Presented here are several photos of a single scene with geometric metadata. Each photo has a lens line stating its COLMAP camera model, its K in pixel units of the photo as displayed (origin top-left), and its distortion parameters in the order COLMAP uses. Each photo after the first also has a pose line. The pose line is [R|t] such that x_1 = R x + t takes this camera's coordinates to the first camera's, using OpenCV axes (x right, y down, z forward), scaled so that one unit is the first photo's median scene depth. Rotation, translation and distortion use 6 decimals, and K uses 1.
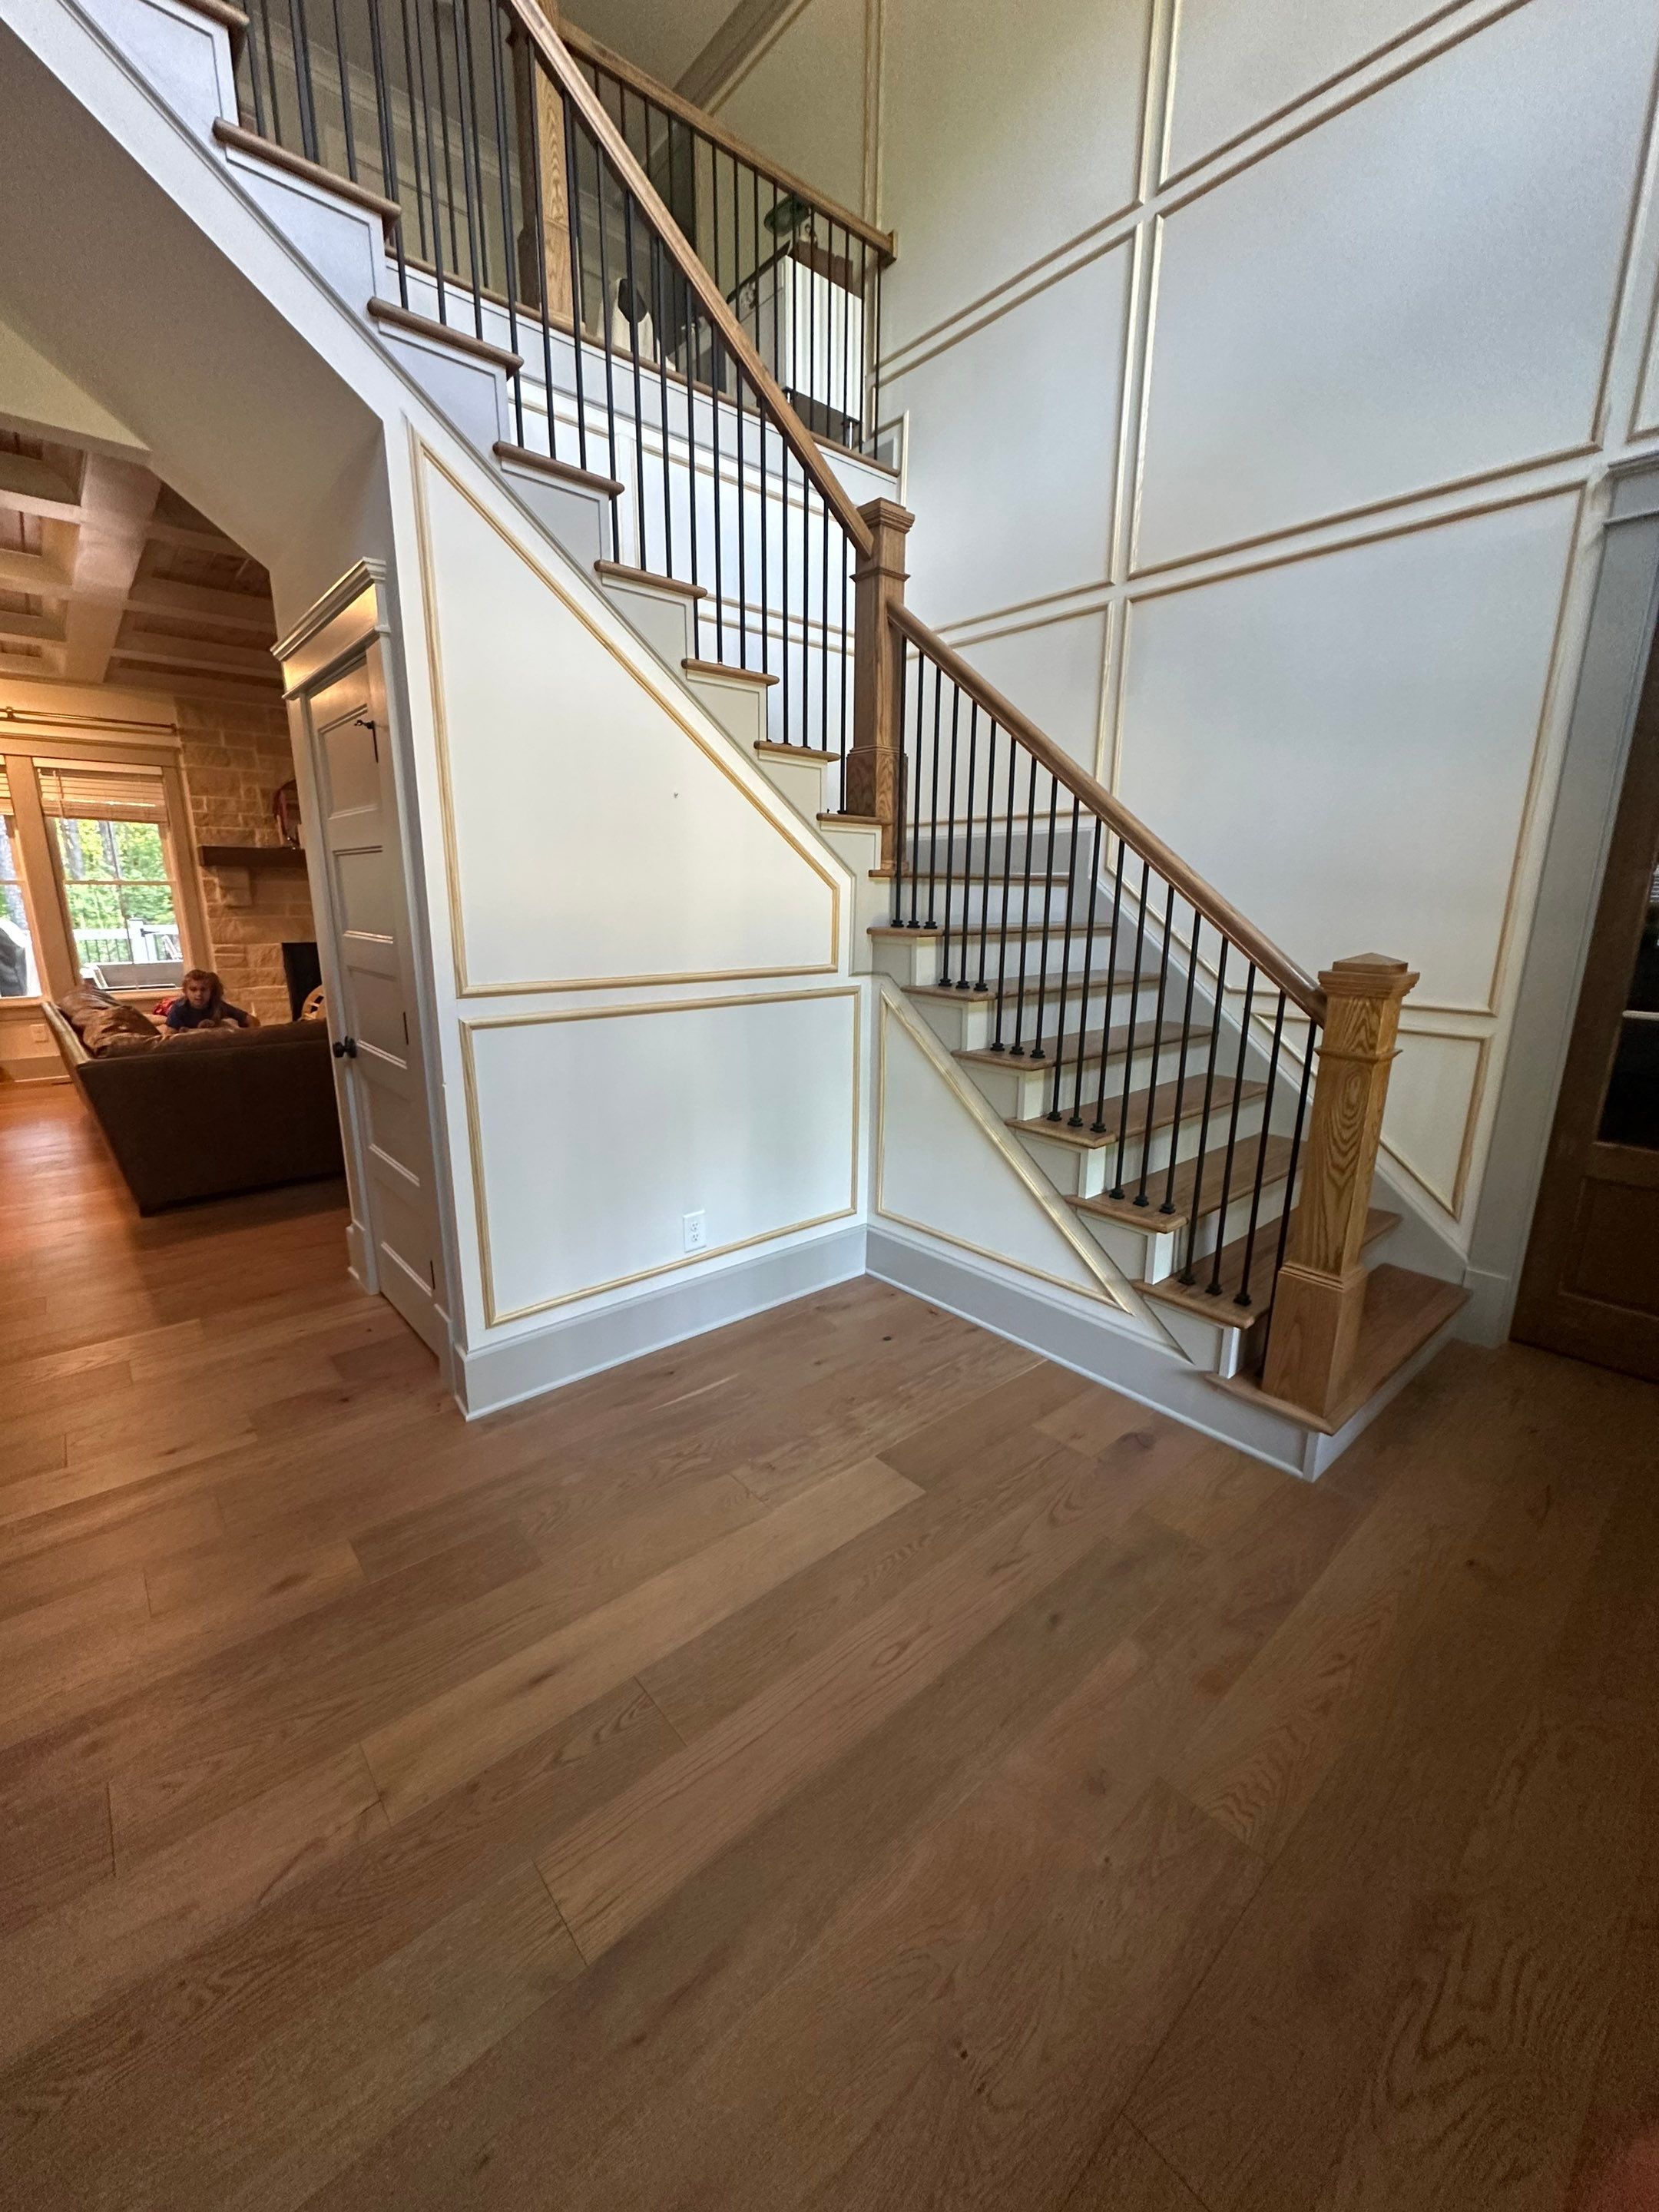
lens RADIAL K [[879.3, 0, 833.0], [0, 879.3, 1104.5], [0, 0, 1]] dist [-0.002616, 0.000403]
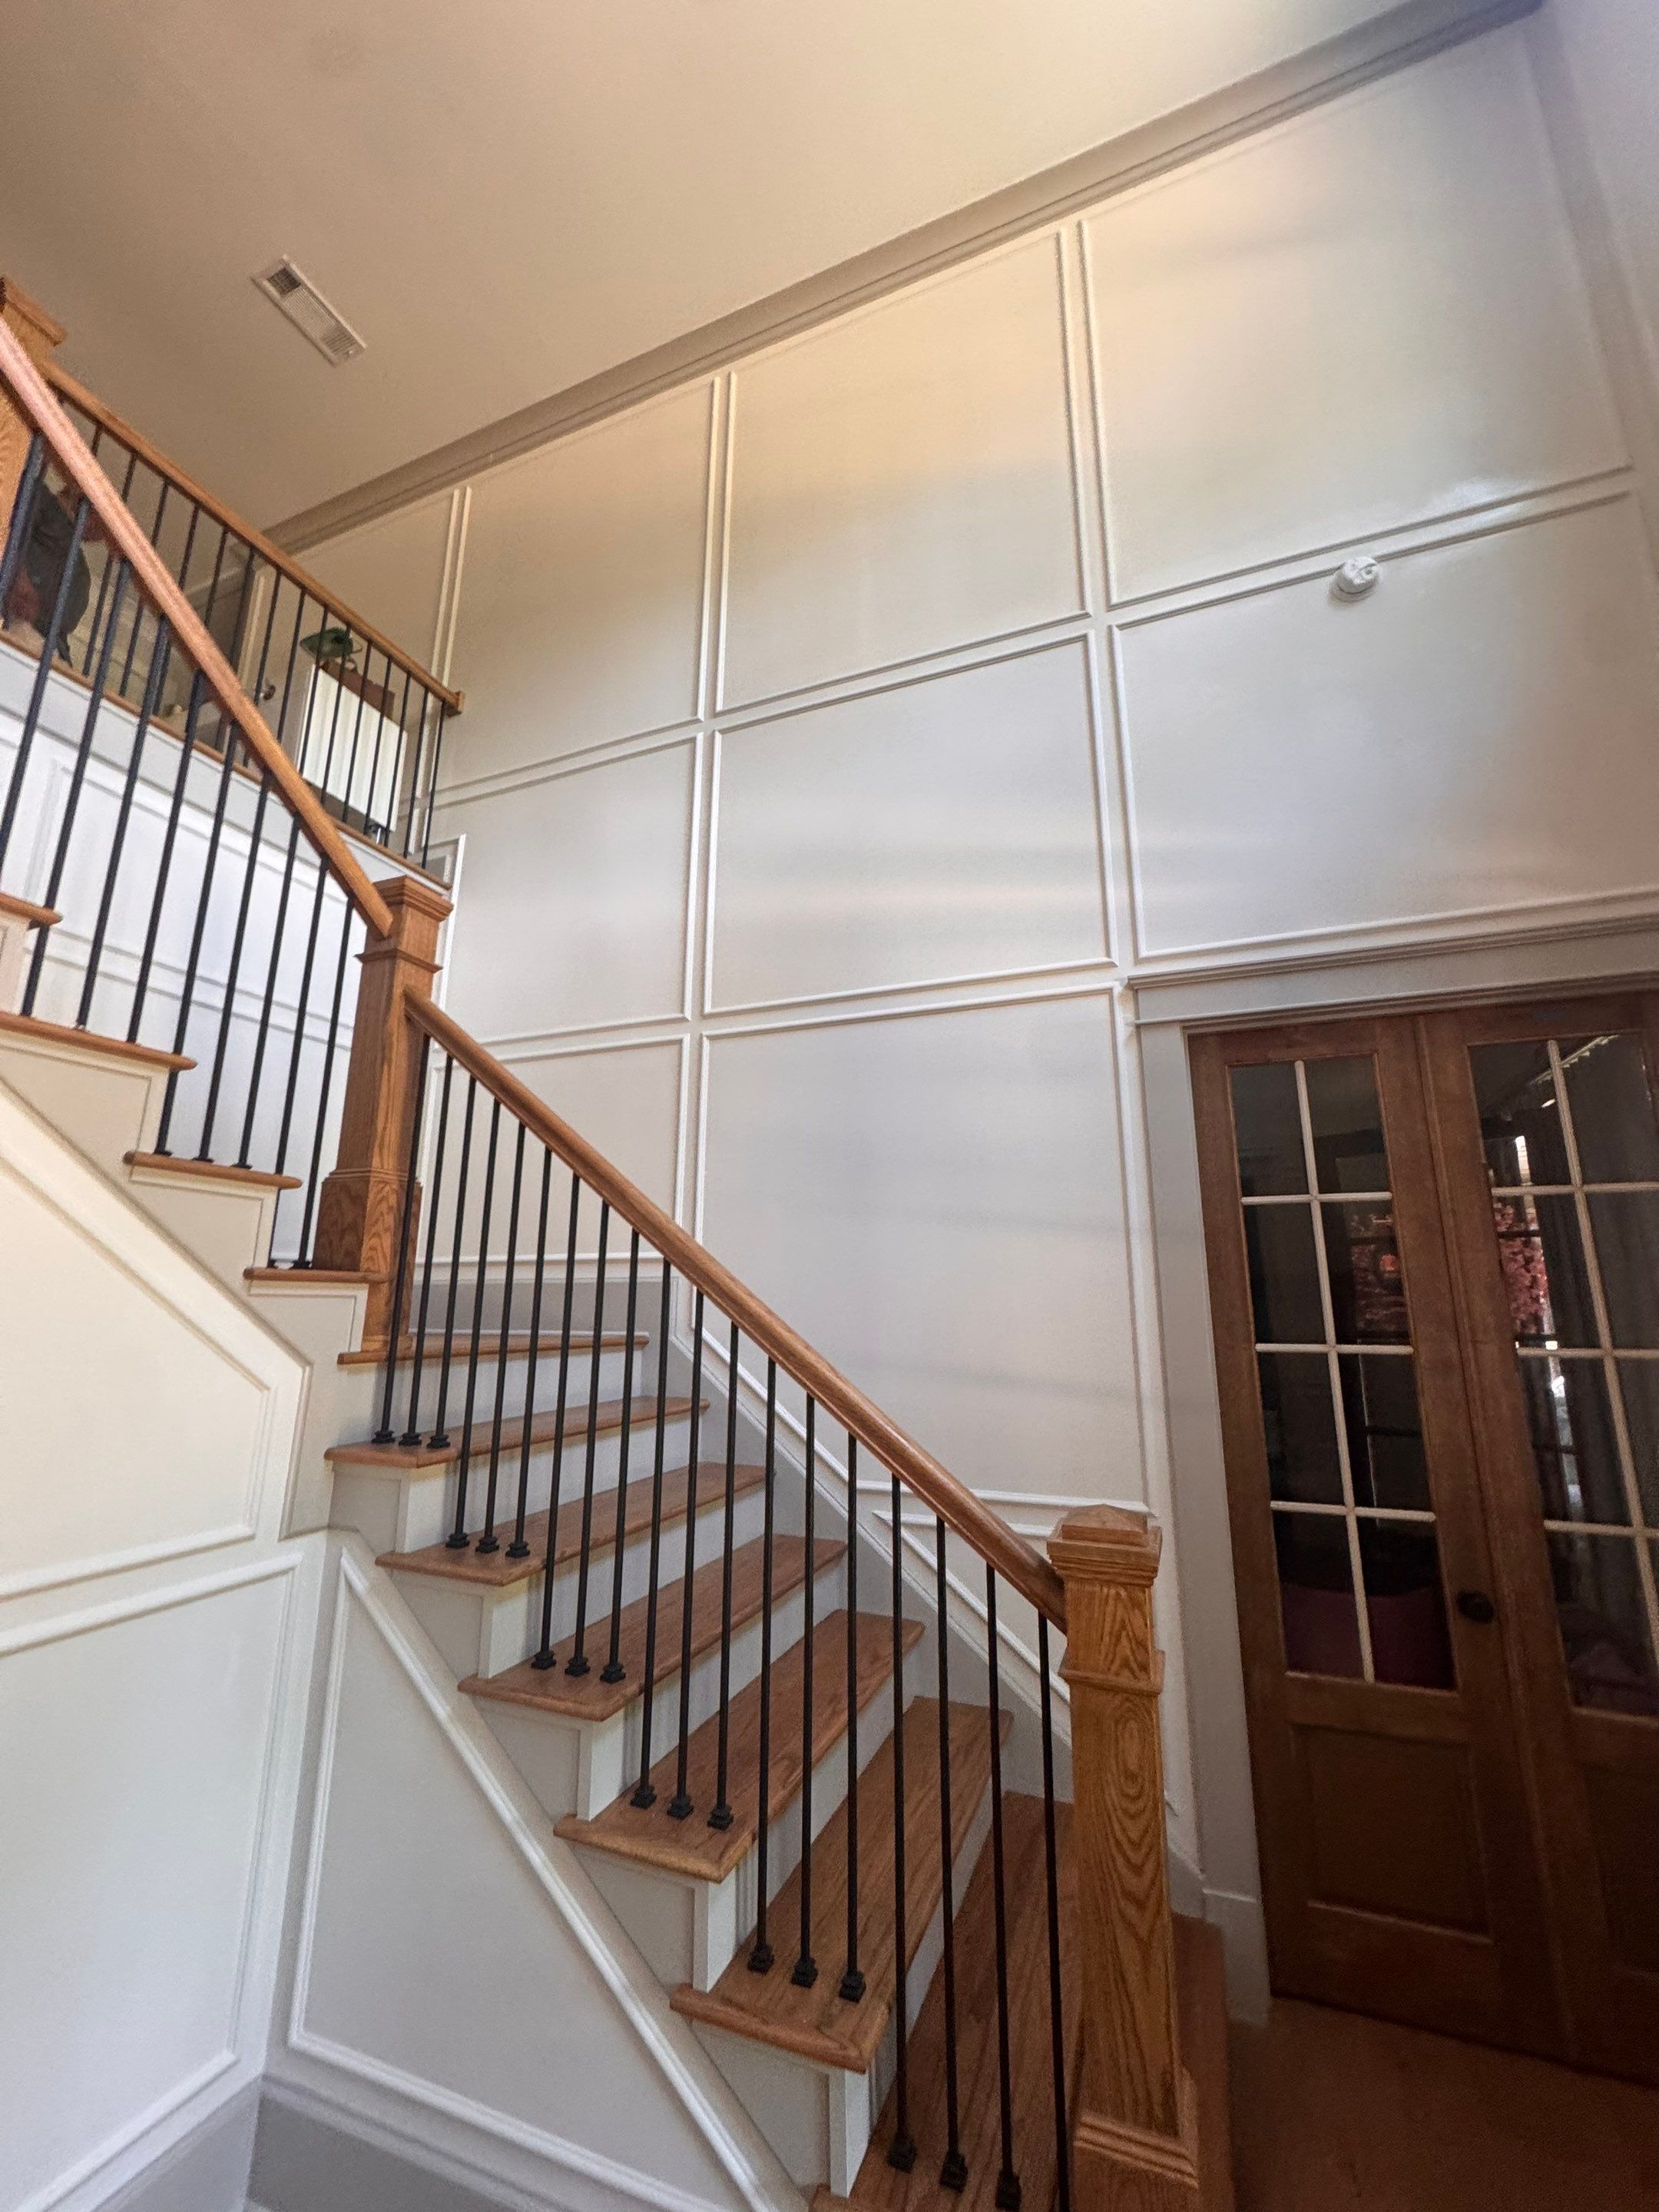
lens RADIAL K [[882.0, 0, 829.4], [0, 882.0, 1105.2], [0, 0, 1]] dist [-0.004573, 0.000898]
pose [[0.889534, 0.097523, 0.446338, 0.059519], [0.110694, 0.901837, -0.417657, -0.137549], [-0.443256, 0.420927, 0.791420, 0.300252]]
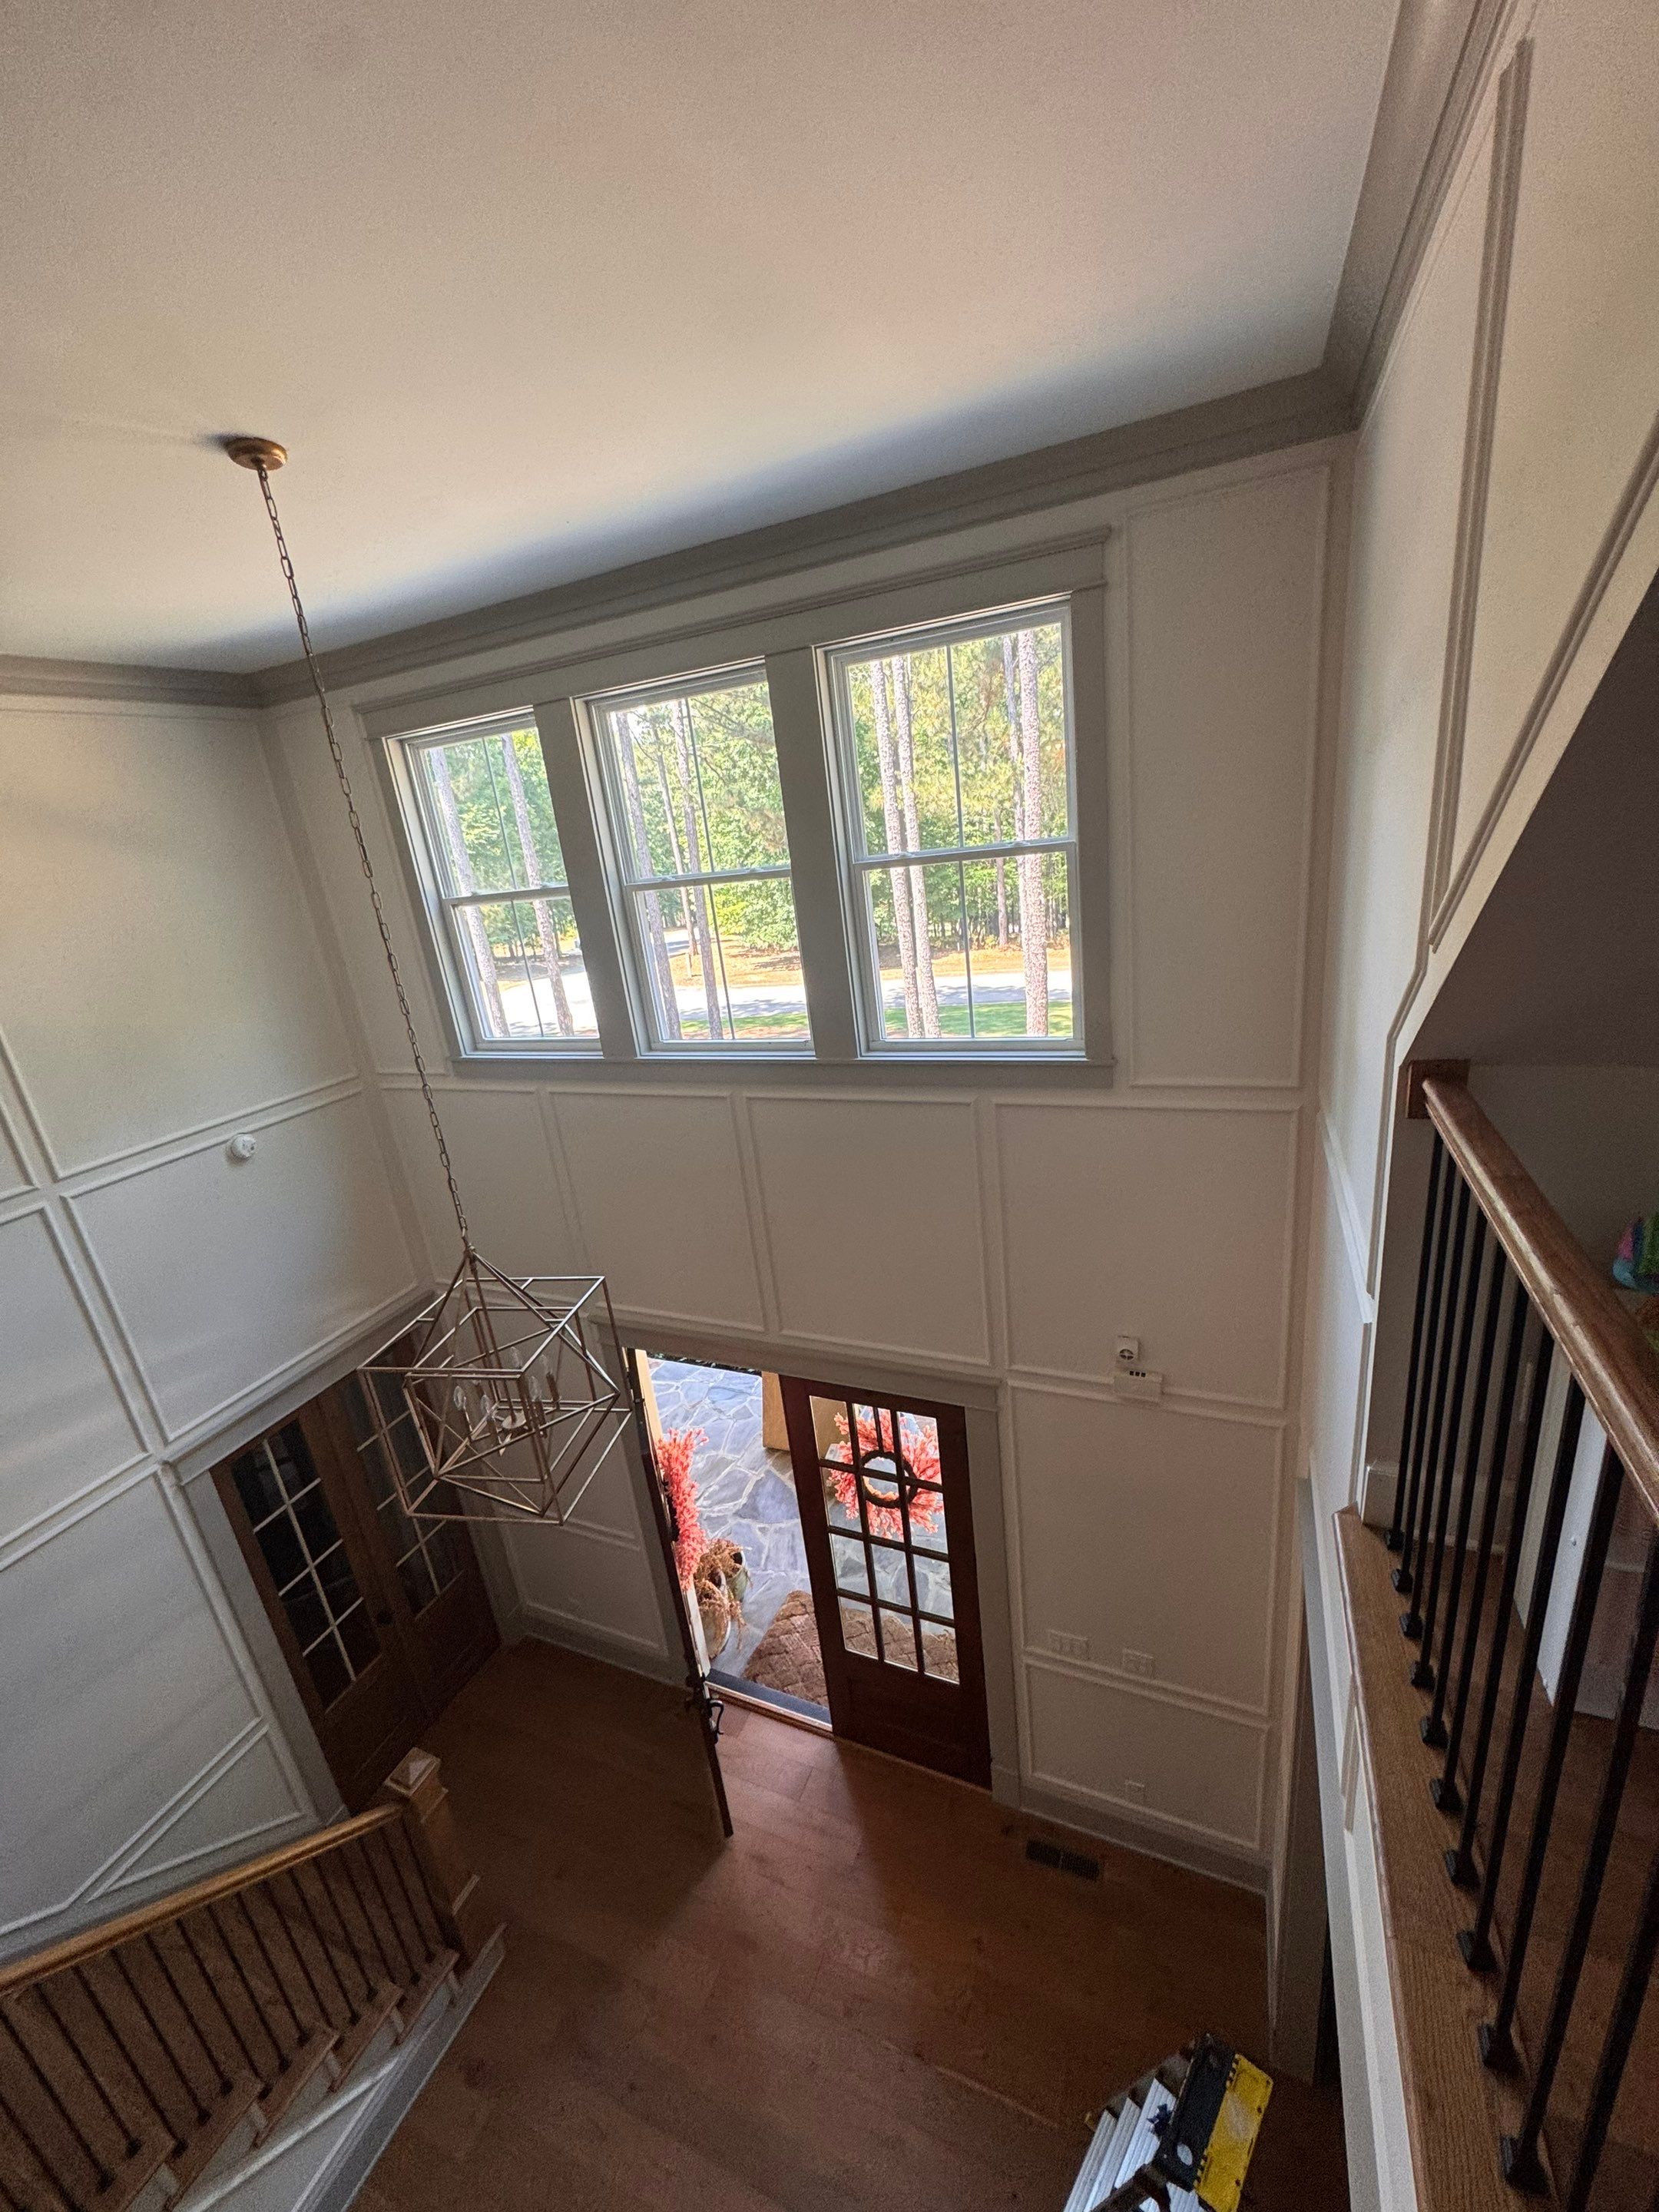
lens RADIAL K [[882.0, 0, 829.4], [0, 882.0, 1105.2], [0, 0, 1]] dist [-0.004573, 0.000898]
pose [[-0.419494, -0.239656, 0.875551, -0.757068], [0.323123, 0.861924, 0.390741, -1.307226], [-0.848302, 0.446824, -0.284133, 0.112491]]
